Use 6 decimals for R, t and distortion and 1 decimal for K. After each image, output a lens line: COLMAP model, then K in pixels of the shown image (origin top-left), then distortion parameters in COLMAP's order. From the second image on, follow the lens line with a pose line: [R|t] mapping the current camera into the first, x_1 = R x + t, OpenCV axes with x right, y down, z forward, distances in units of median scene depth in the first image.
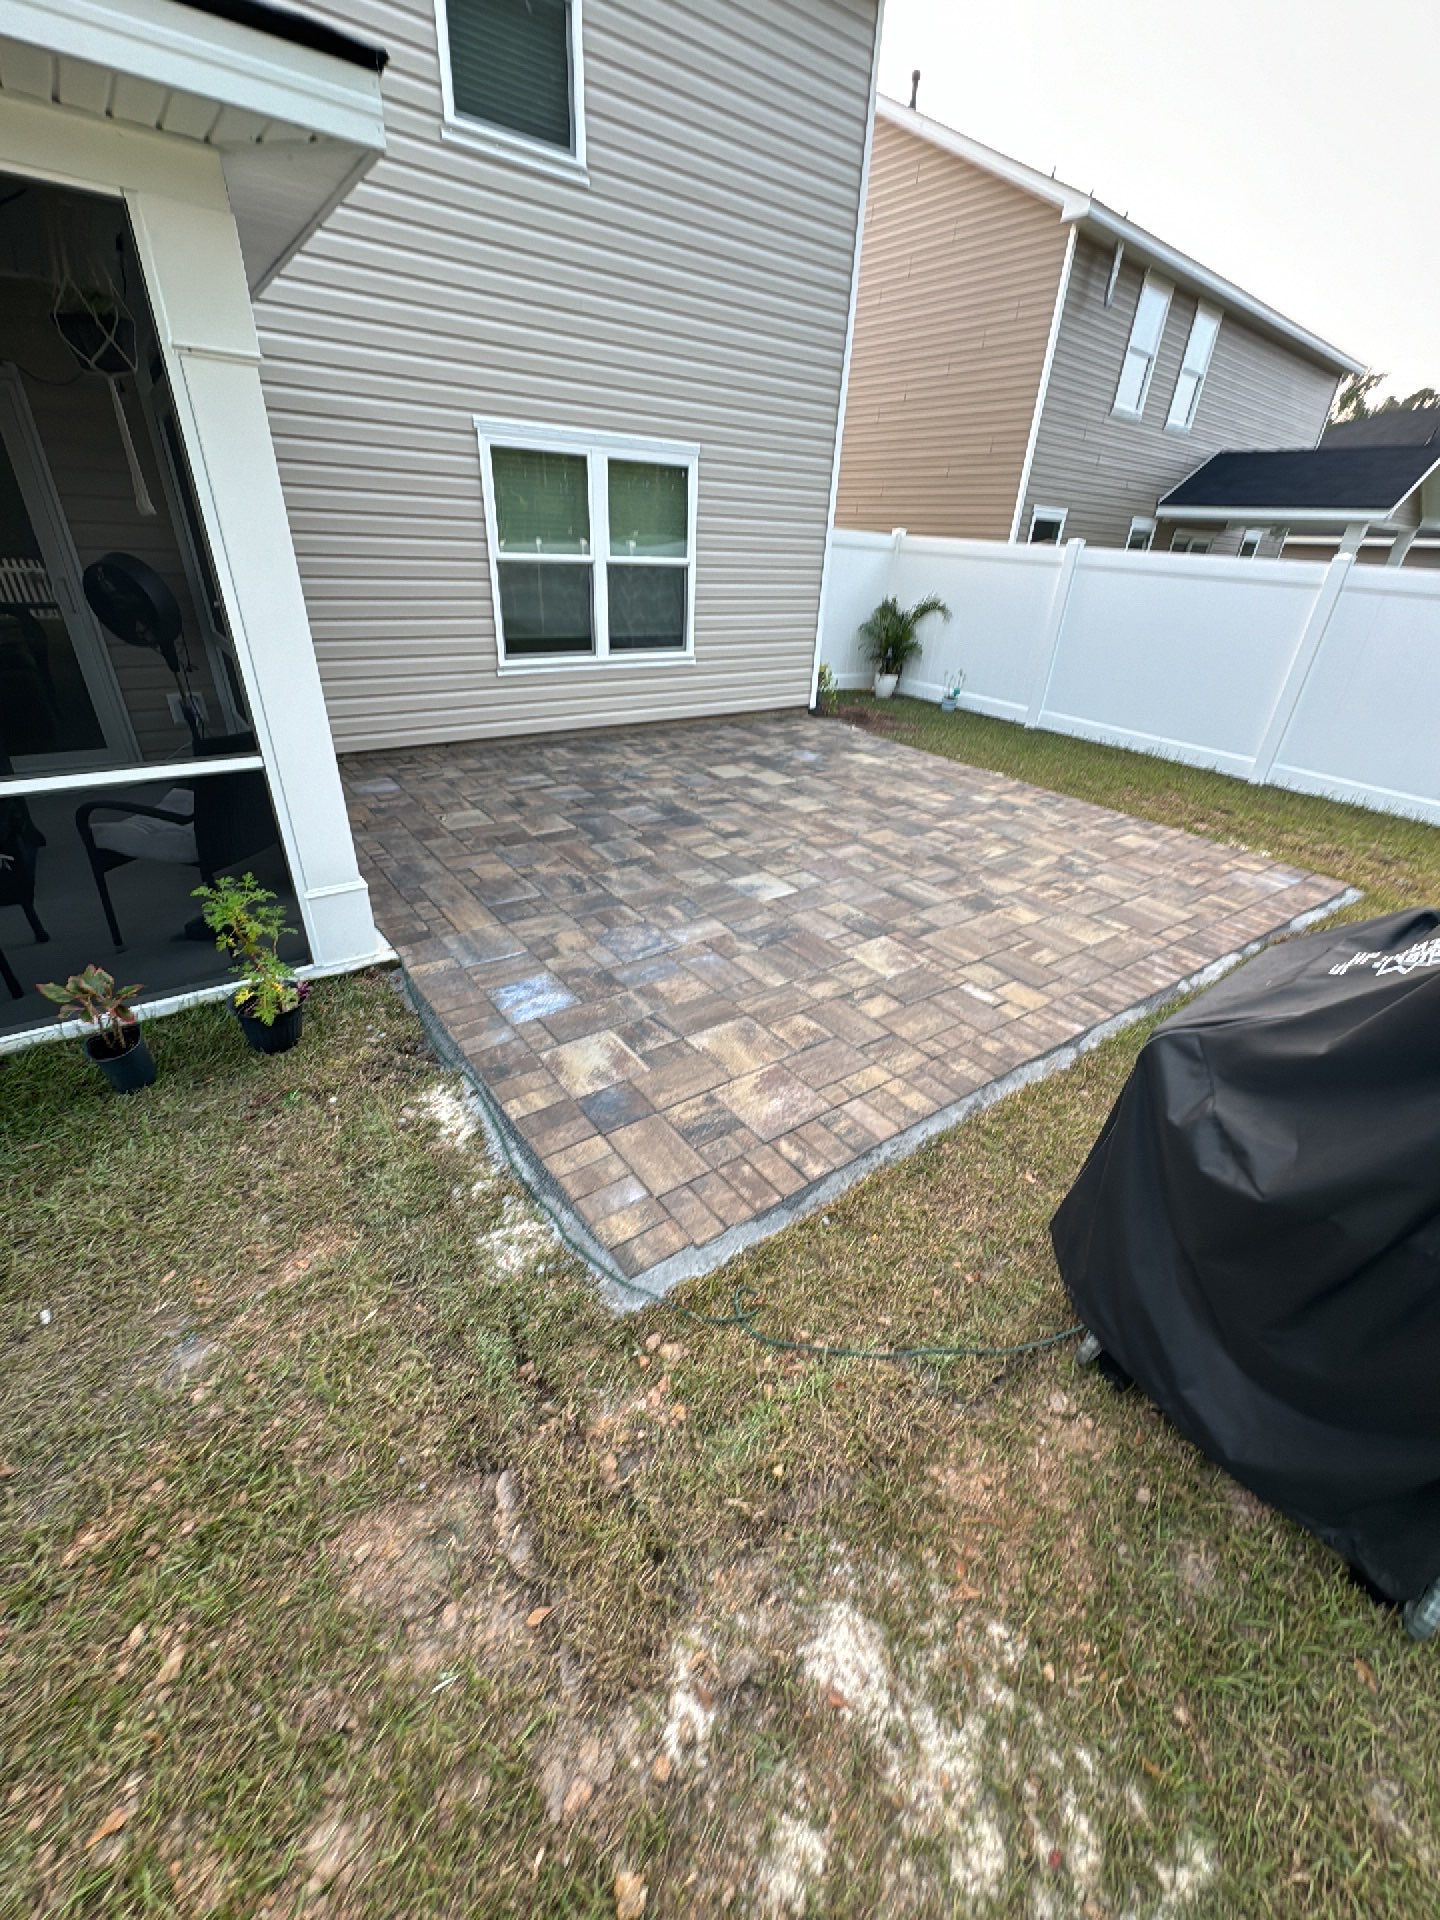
lens RADIAL K [[760.3, 0, 720.0], [0, 760.3, 960.0], [0, 0, 1]] dist [-0.000918, -0.000141]
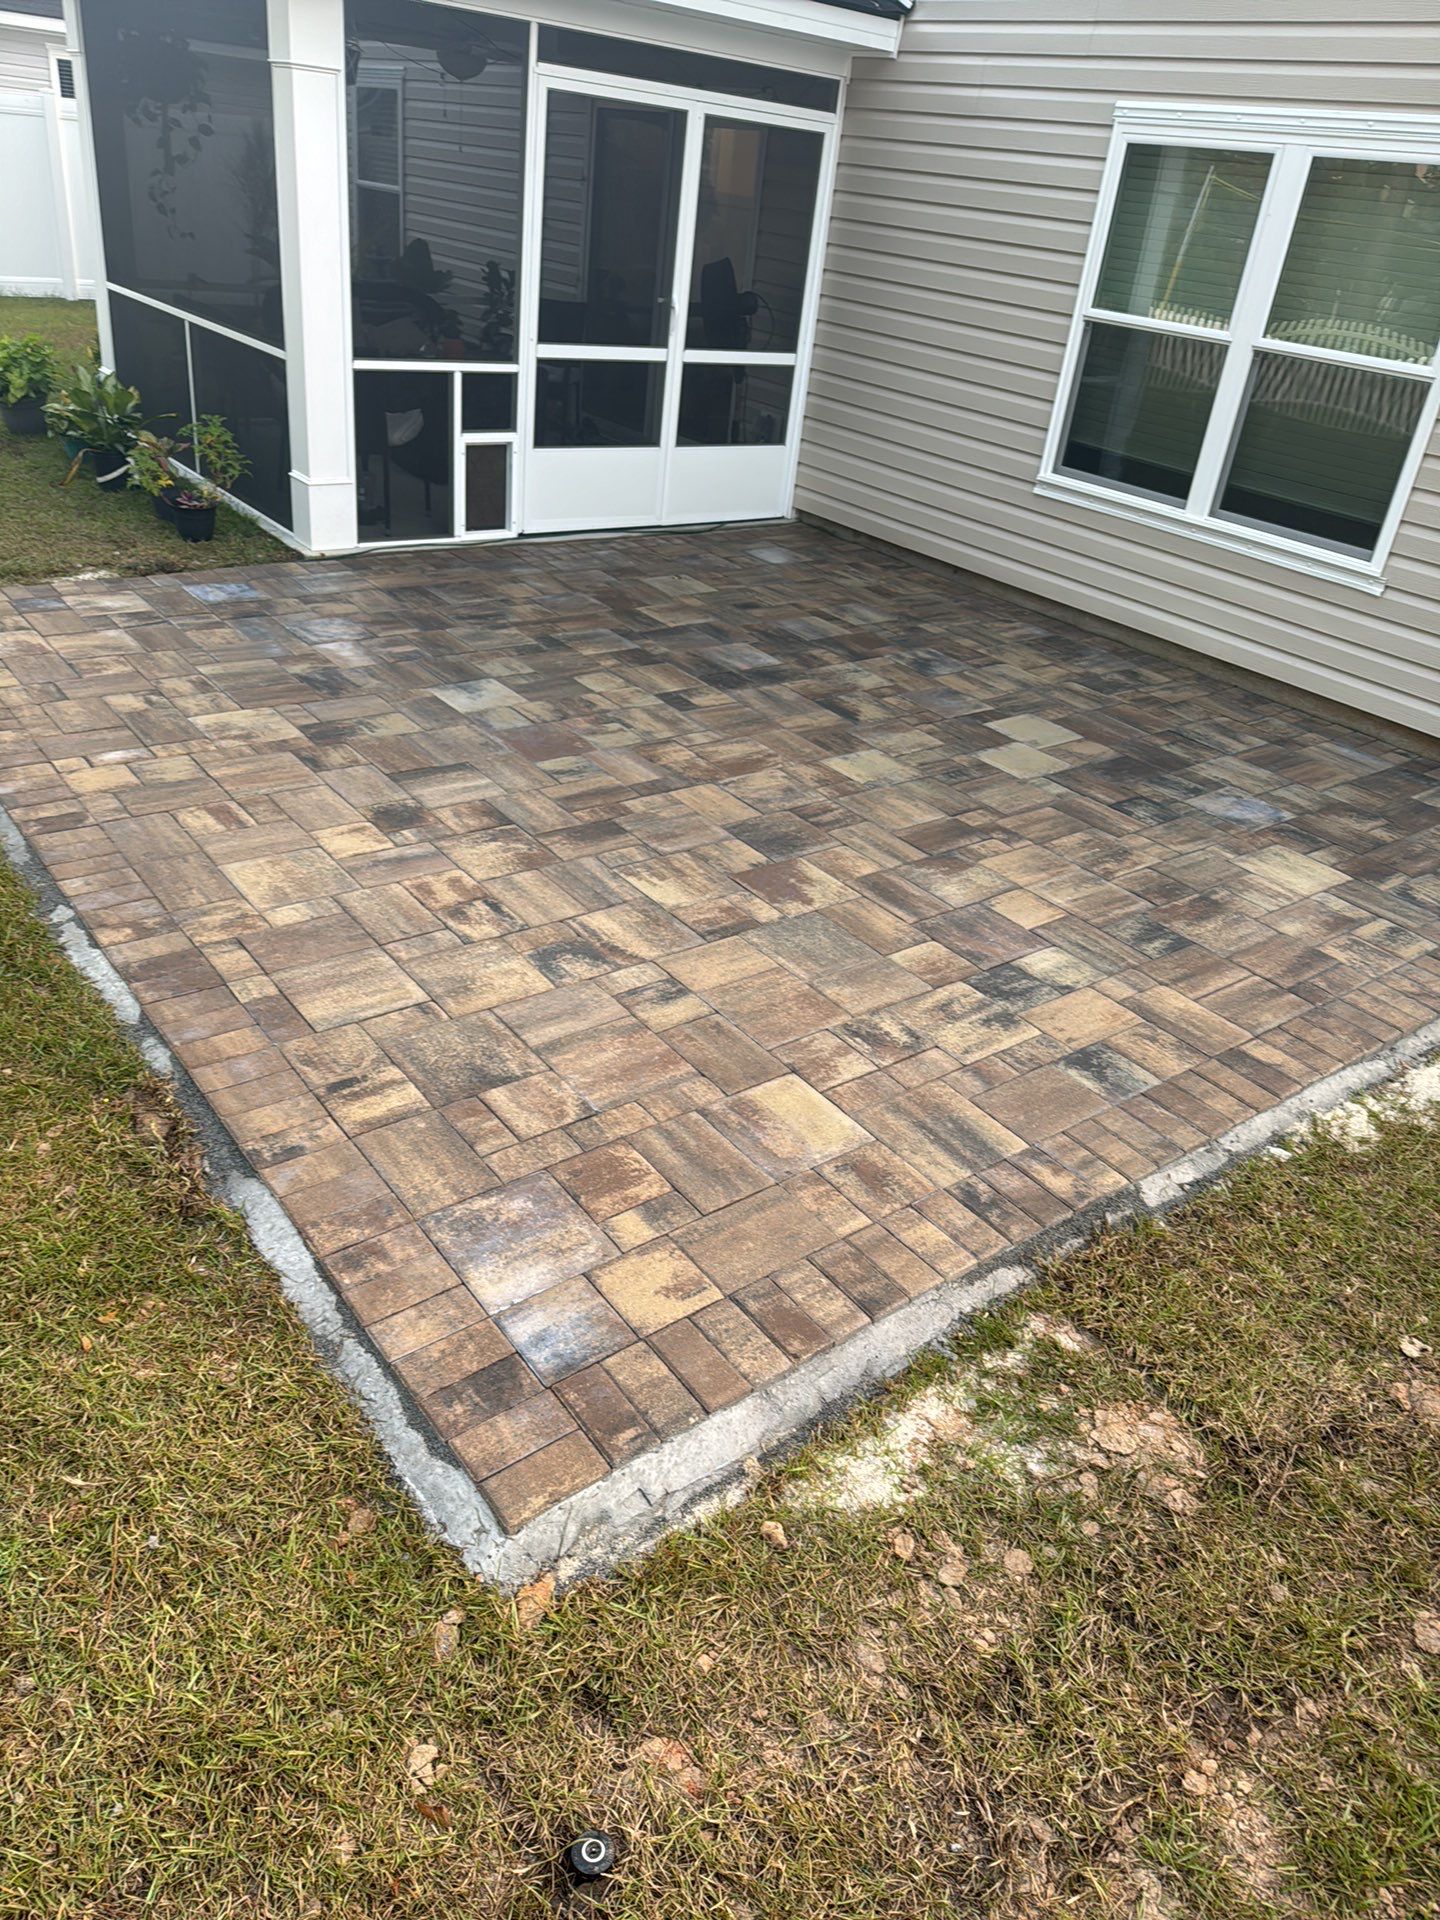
lens RADIAL K [[1349.9, 0, 715.8], [0, 1349.9, 965.1], [0, 0, 1]] dist [0.064298, -0.086324]
pose [[0.027803, 0.462597, -0.886132, 1.011214], [-0.573909, 0.733201, 0.364754, -0.389948], [0.818447, 0.498418, 0.285874, 0.729779]]
